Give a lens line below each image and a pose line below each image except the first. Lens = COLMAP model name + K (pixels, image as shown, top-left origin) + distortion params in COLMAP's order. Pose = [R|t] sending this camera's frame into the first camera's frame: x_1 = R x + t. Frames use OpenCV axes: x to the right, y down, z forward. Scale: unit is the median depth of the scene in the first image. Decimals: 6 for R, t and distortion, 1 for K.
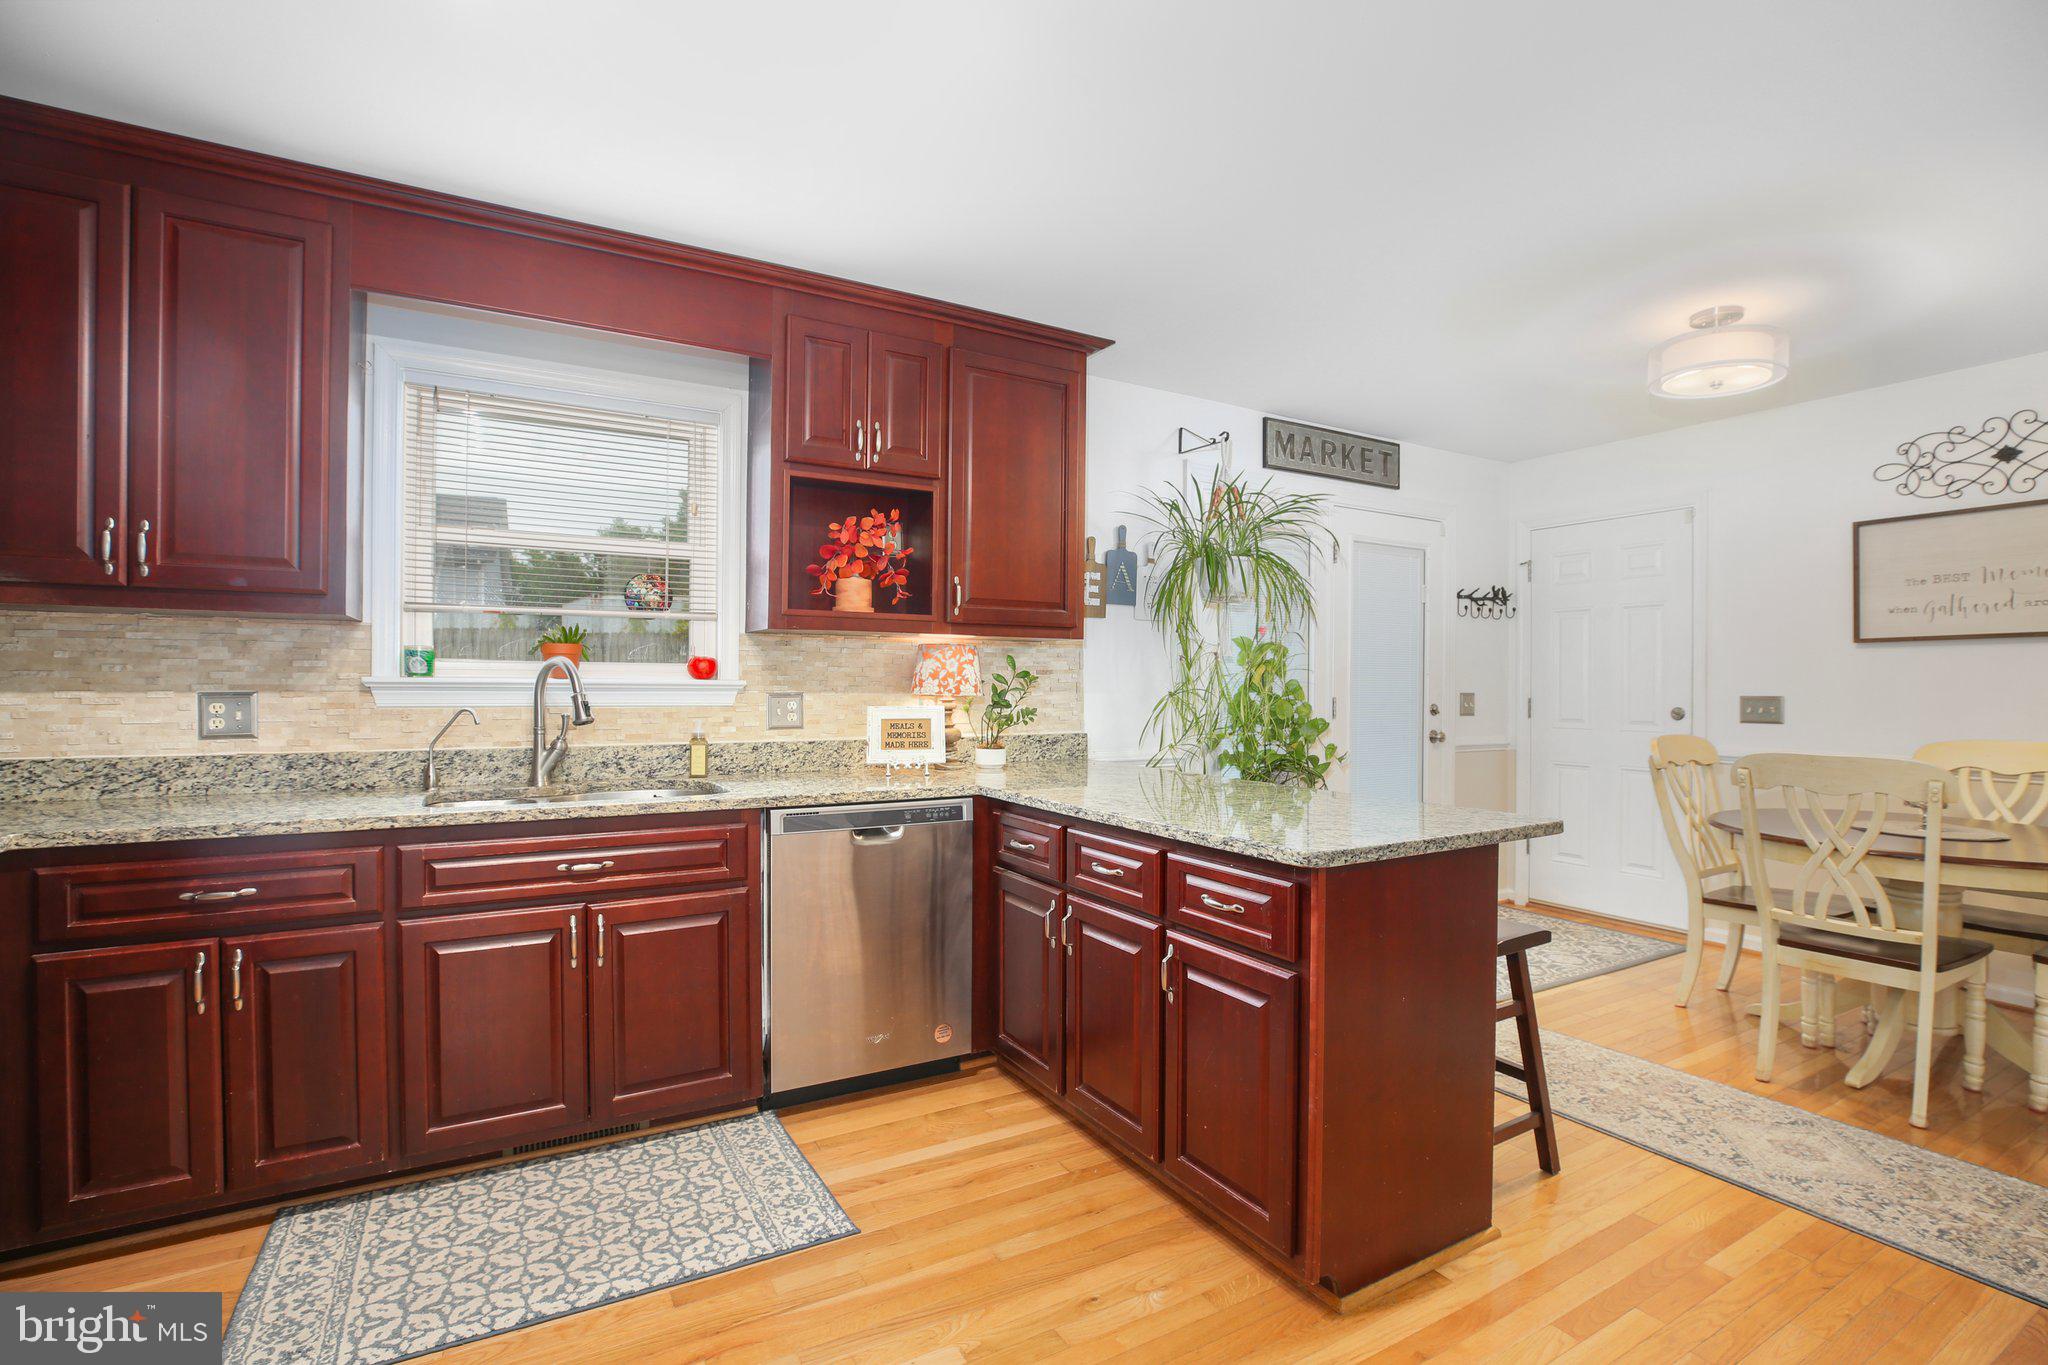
lens RADIAL K [[933.6, 0, 1024.7], [0, 933.6, 691.5], [0, 0, 1]] dist [-0.036784, 0.009136]
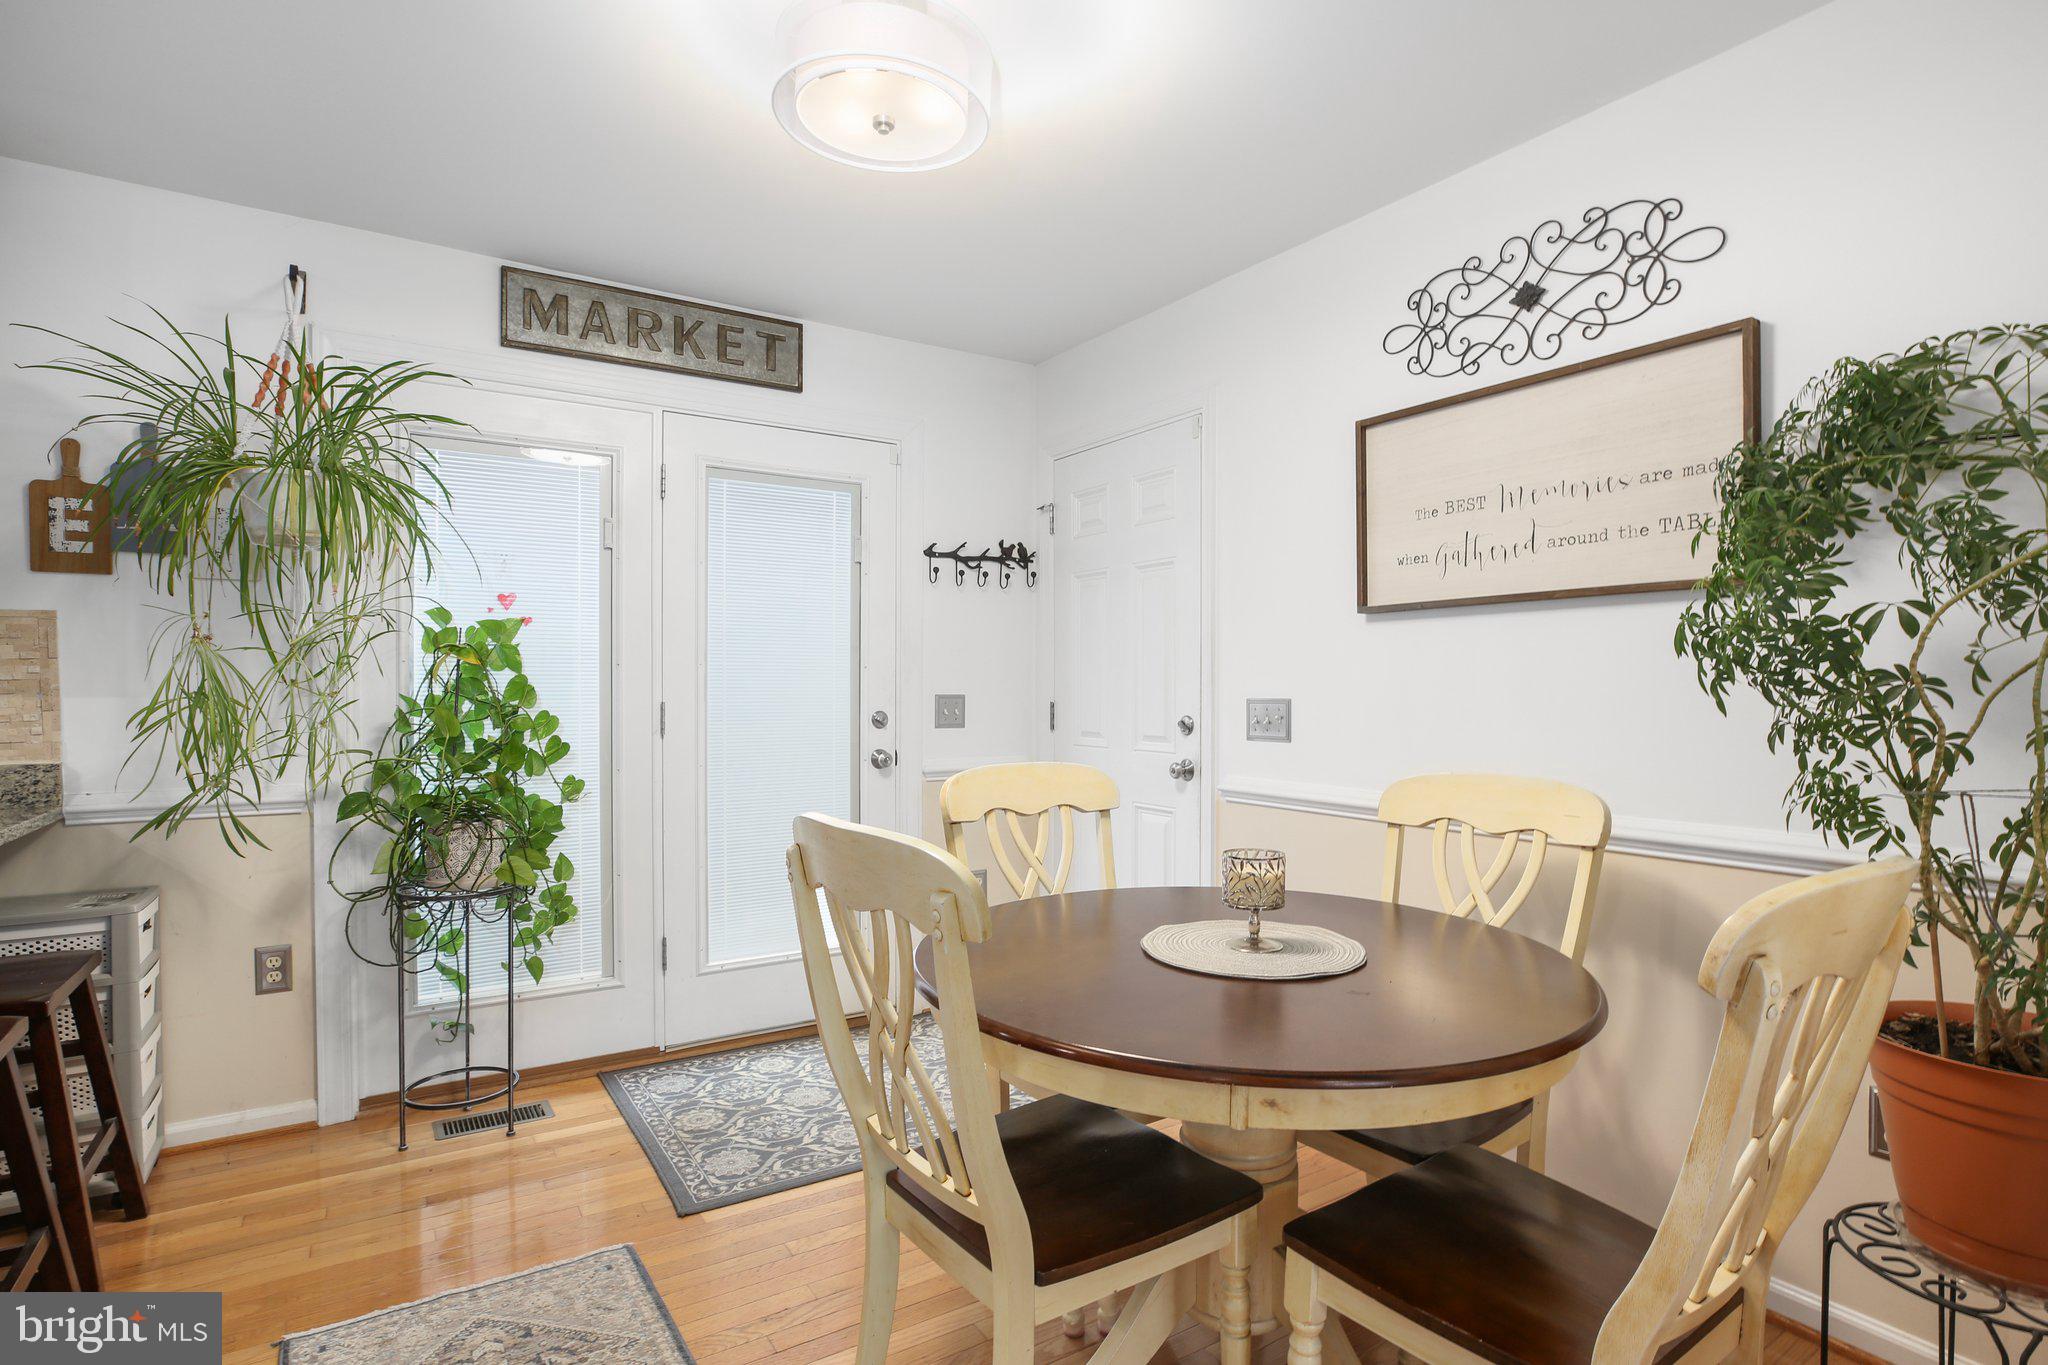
lens RADIAL K [[1017.8, 0, 1041.6], [0, 1017.8, 698.3], [0, 0, 1]] dist [-0.027247, 0.006196]
pose [[0.998301, -0.003378, 0.058176, 0.685668], [0.003088, 0.999982, 0.005064, 0.000779], [-0.058192, -0.004875, 0.998294, 0.329237]]
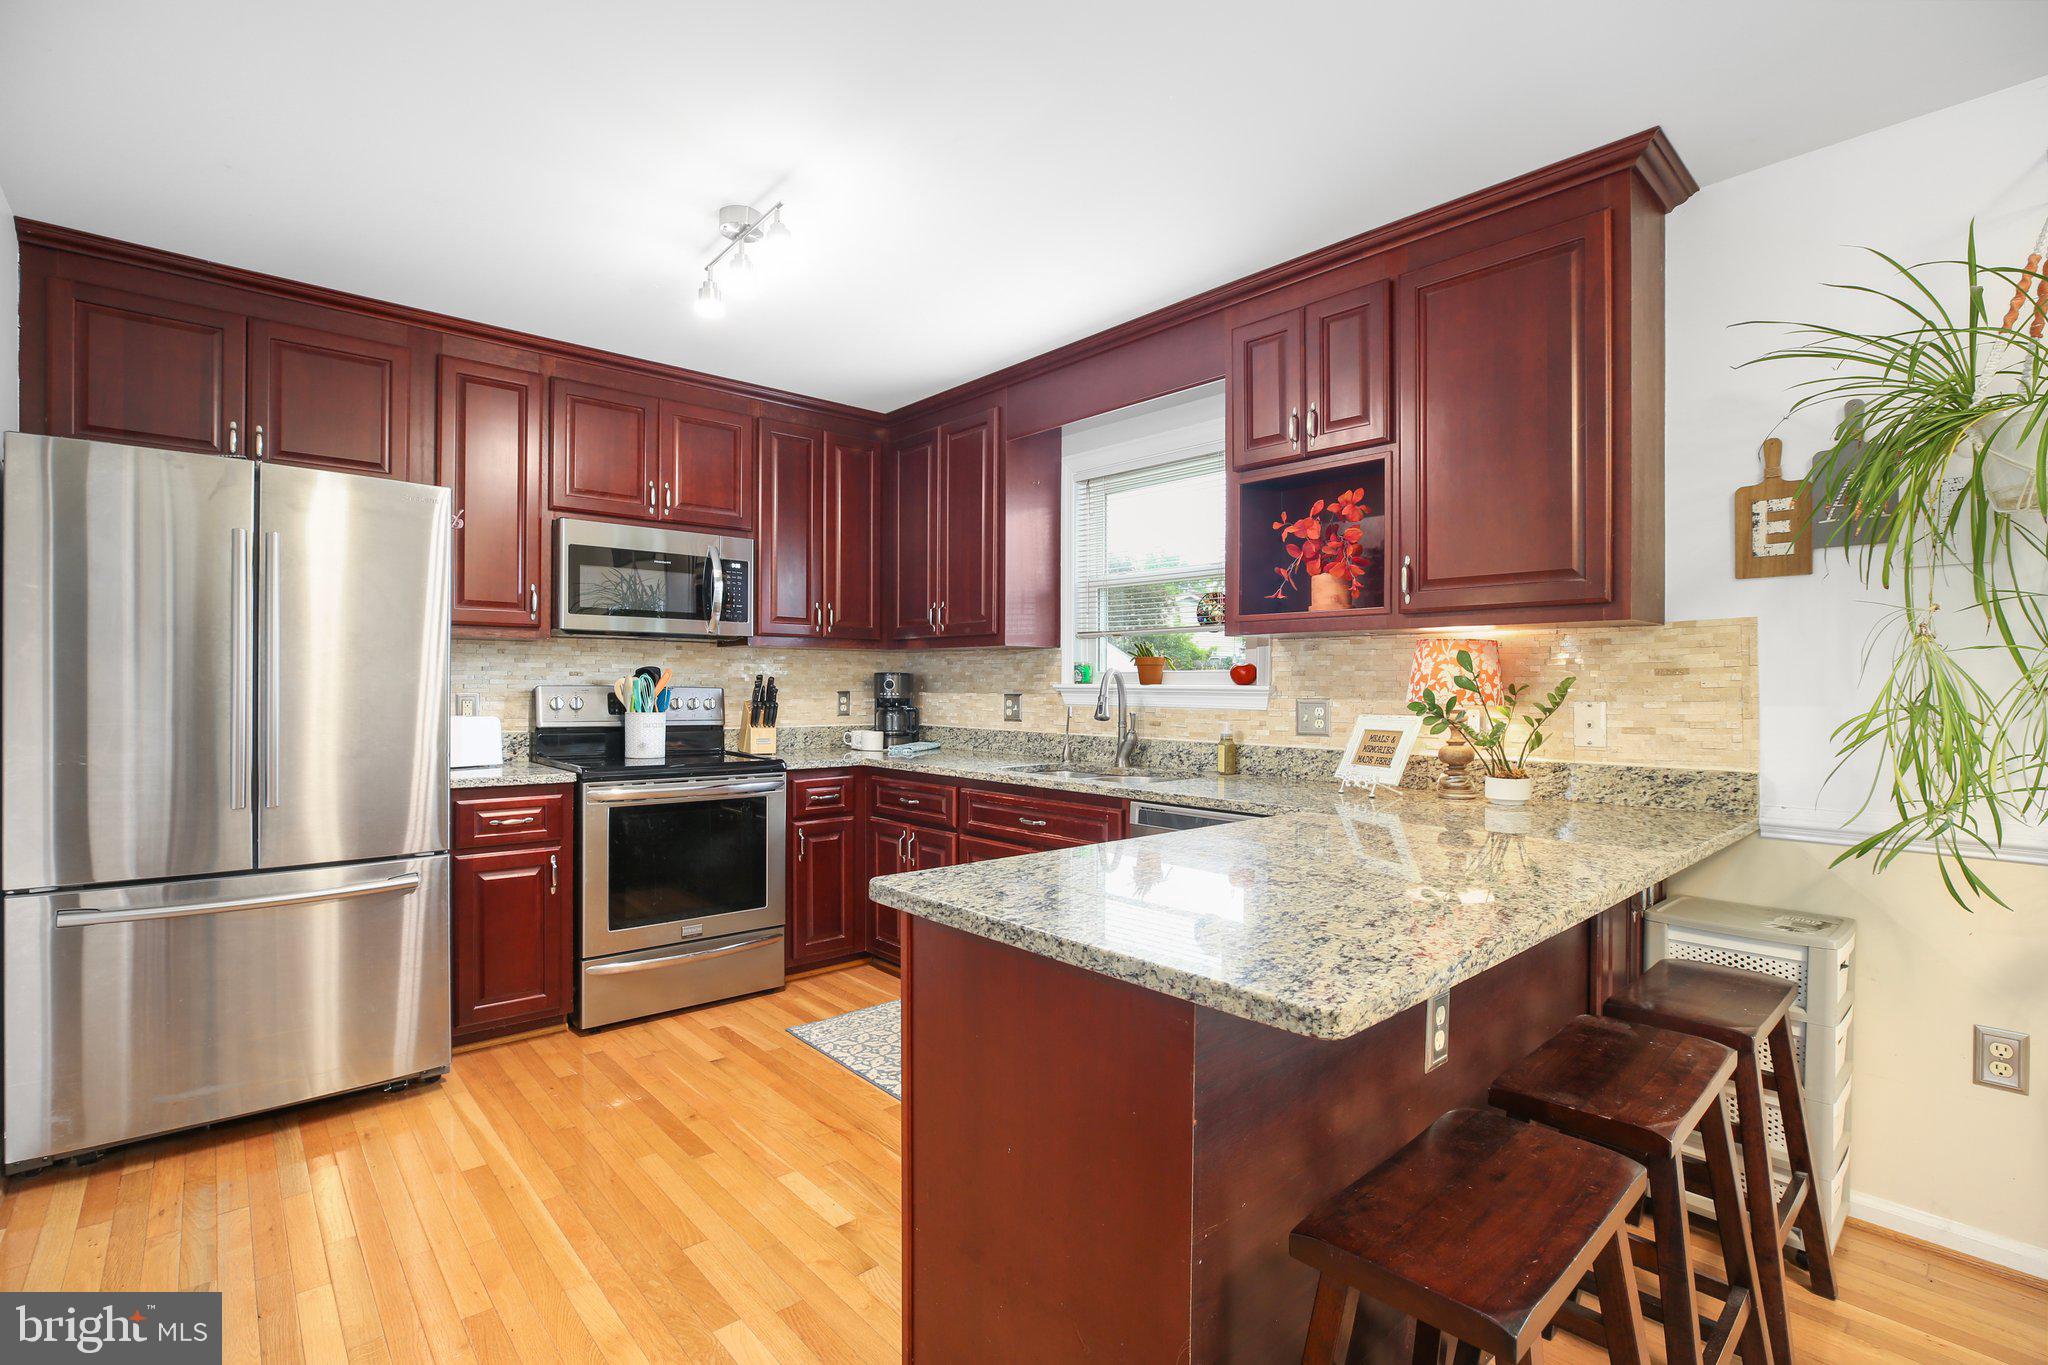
lens RADIAL K [[933.6, 0, 1039.1], [0, 933.6, 696.6], [0, 0, 1]] dist [-0.036784, 0.009136]
pose [[0.220789, 0.006920, -0.975297, 0.547979], [-0.011289, 0.999926, 0.004540, -0.001727], [0.975256, 0.010007, 0.220850, 0.442023]]
